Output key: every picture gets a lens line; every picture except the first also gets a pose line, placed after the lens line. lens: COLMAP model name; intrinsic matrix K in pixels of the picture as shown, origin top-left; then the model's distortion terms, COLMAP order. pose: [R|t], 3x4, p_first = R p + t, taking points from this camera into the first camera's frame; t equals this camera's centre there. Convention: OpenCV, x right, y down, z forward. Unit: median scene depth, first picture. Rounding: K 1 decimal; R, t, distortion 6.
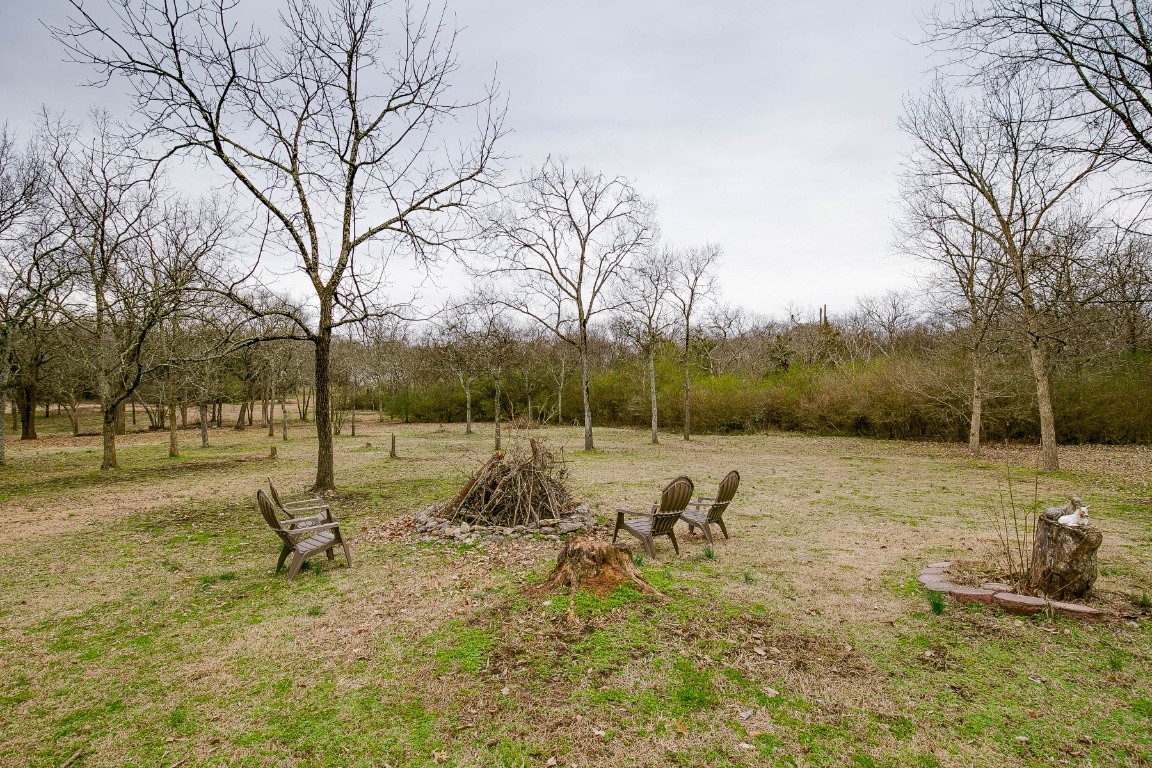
lens RADIAL K [[518.3, 0, 576.0], [0, 518.3, 384.0], [0, 0, 1]] dist [0.001237, -0.000686]
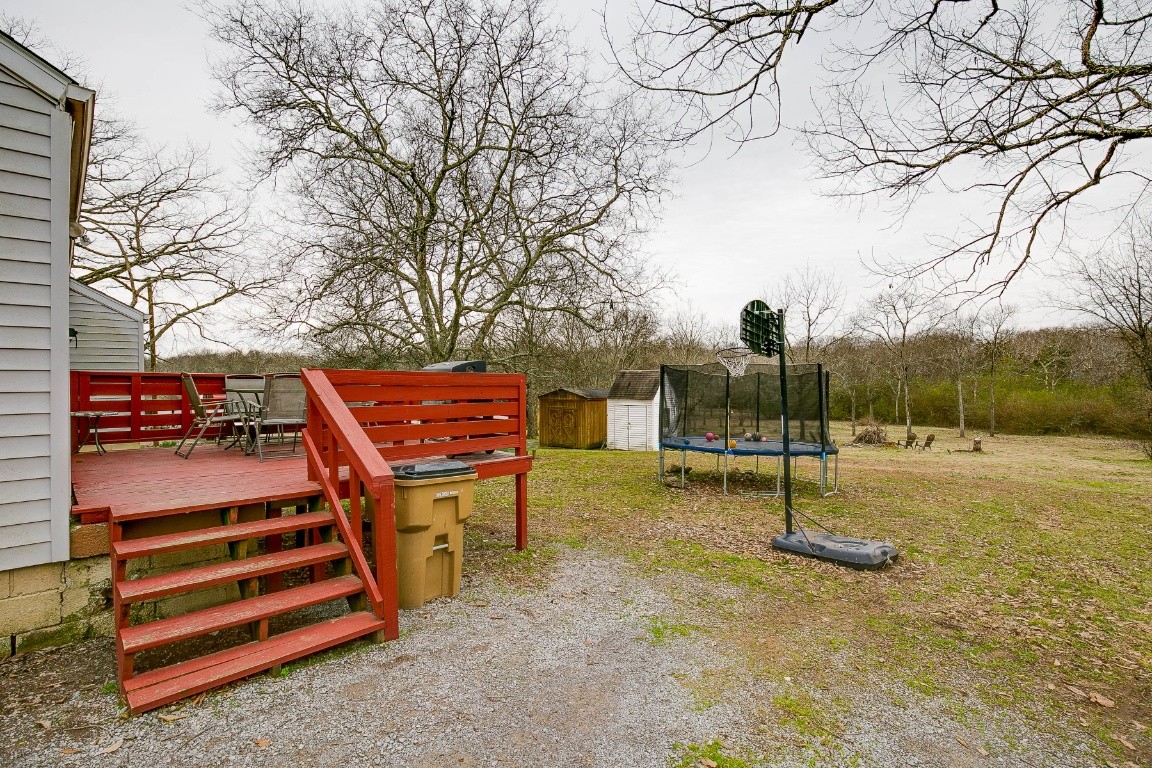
lens RADIAL K [[538.8, 0, 581.4], [0, 538.8, 386.6], [0, 0, 1]] dist [-0.001112, -0.000106]
pose [[0.839065, -0.000940, -0.544030, 0.090478], [0.009531, 0.999870, 0.012971, -0.088718], [0.543947, -0.016069, 0.838965, -1.253423]]
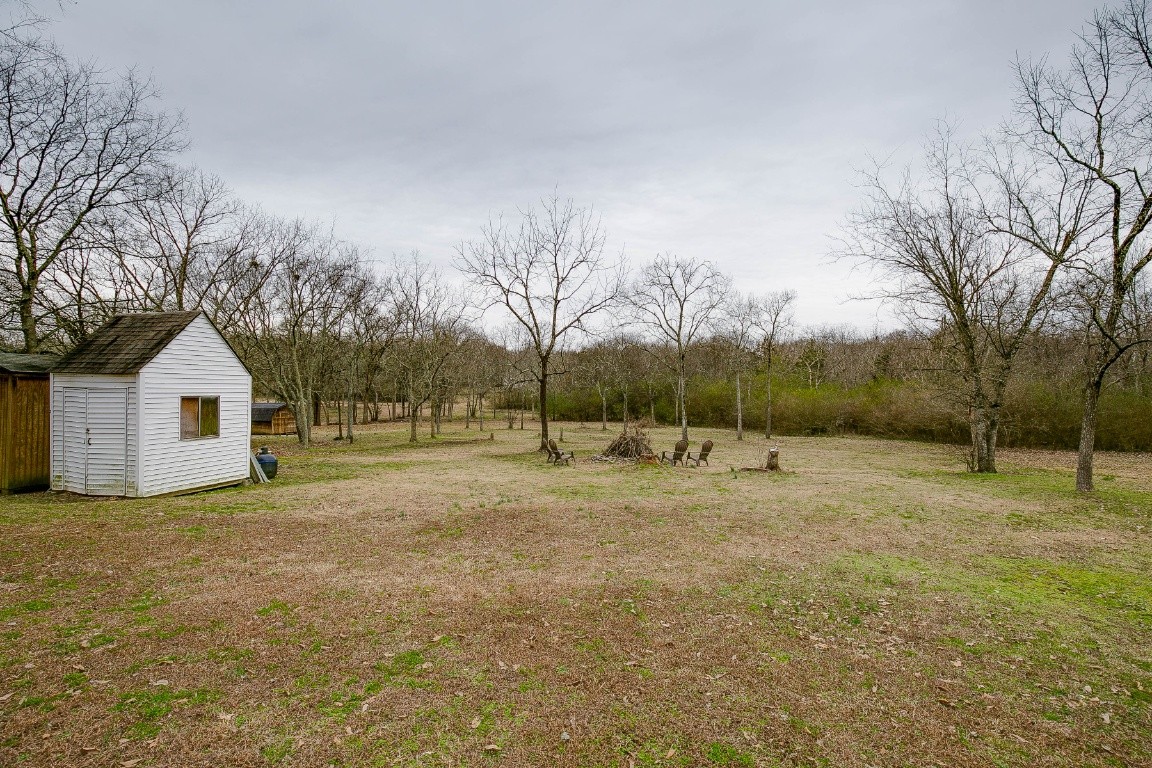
lens RADIAL K [[525.2, 0, 579.5], [0, 525.2, 404.1], [0, 0, 1]] dist [0.000229, -0.000308]
pose [[0.970776, 0.015029, -0.239517, 0.092327], [-0.006068, 0.999255, 0.038105, -0.037419], [0.239912, -0.035538, 0.970144, -0.551350]]
